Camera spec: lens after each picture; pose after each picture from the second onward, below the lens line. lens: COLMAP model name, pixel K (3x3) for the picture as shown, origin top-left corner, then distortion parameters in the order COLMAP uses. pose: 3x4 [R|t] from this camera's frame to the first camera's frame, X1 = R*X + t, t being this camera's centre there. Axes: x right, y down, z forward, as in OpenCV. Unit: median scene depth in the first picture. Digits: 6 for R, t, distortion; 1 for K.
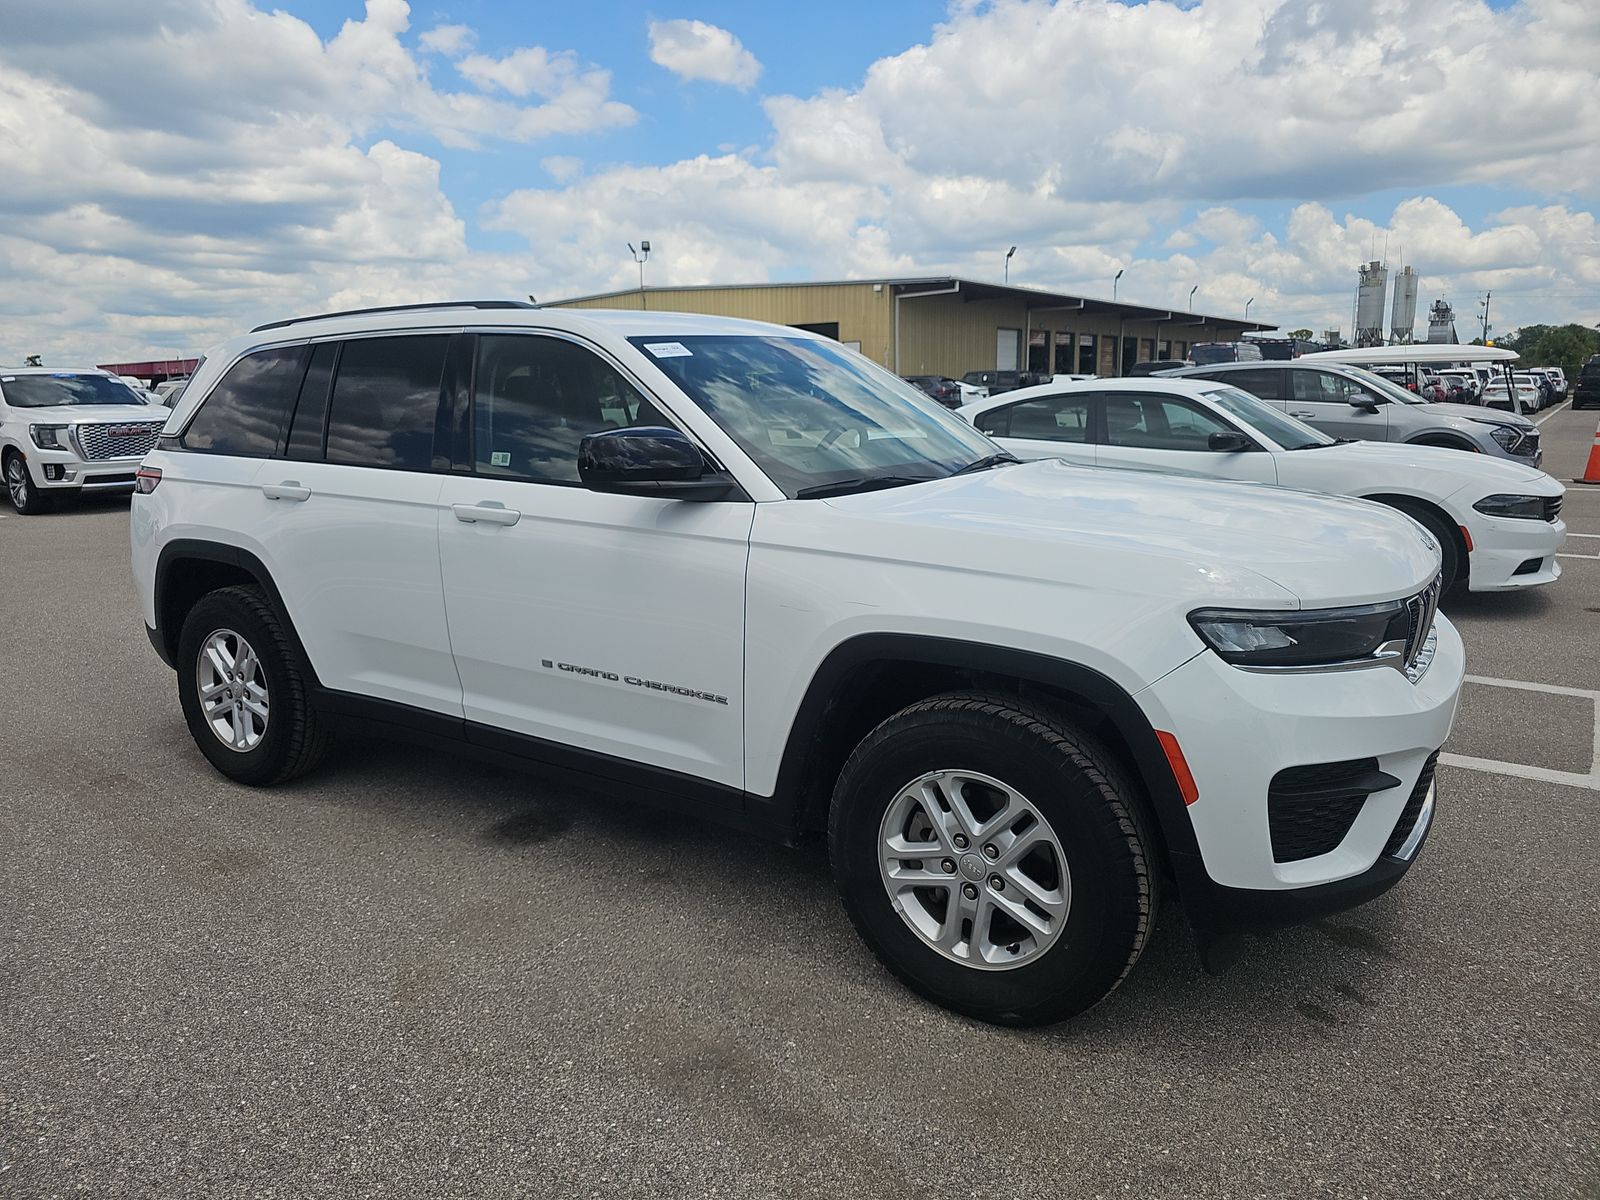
lens RADIAL K [[1088.1, 0, 800.0], [0, 1088.1, 600.0], [0, 0, 1]] dist [0.020483, -0.044733]
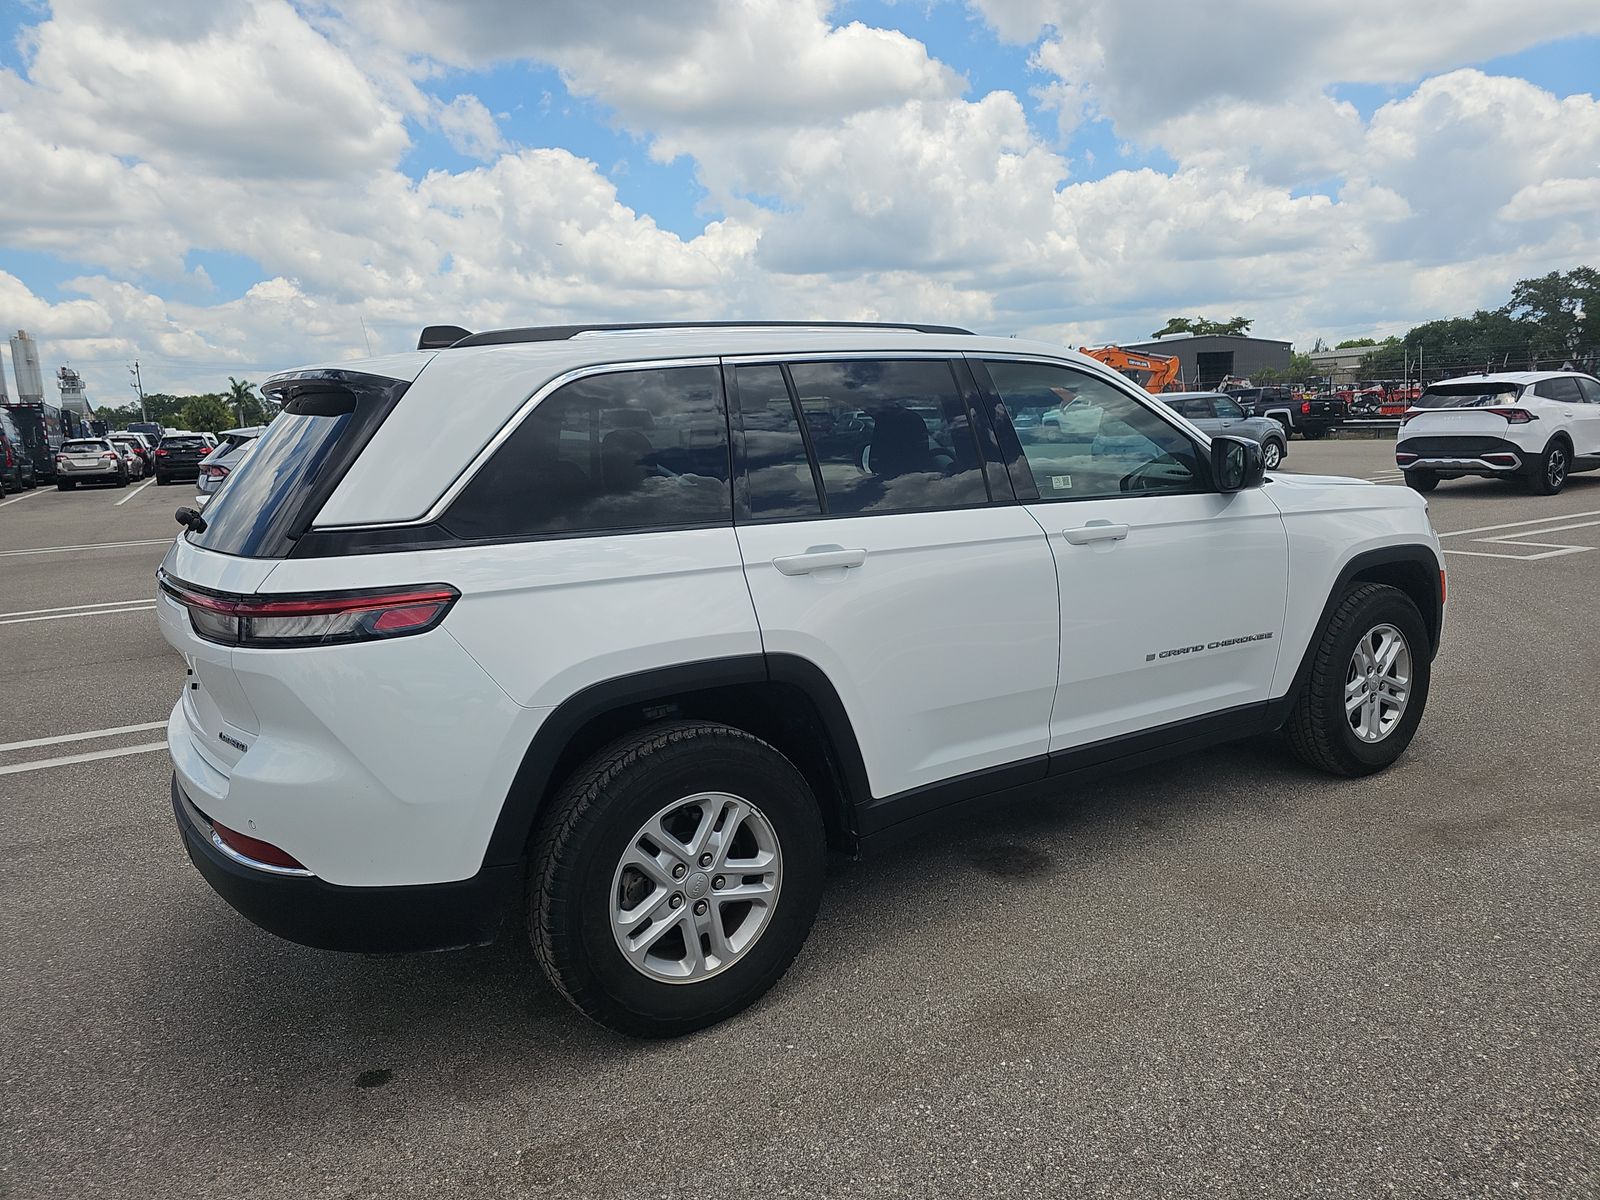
lens RADIAL K [[1080.2, 0, 800.0], [0, 1080.2, 600.0], [0, 0, 1]] dist [-0.005019, -0.002139]
pose [[0.401064, -0.149429, 0.903780, -0.803003], [0.203213, 0.976537, 0.071279, -0.088444], [-0.893225, 0.155073, 0.422020, 0.497172]]
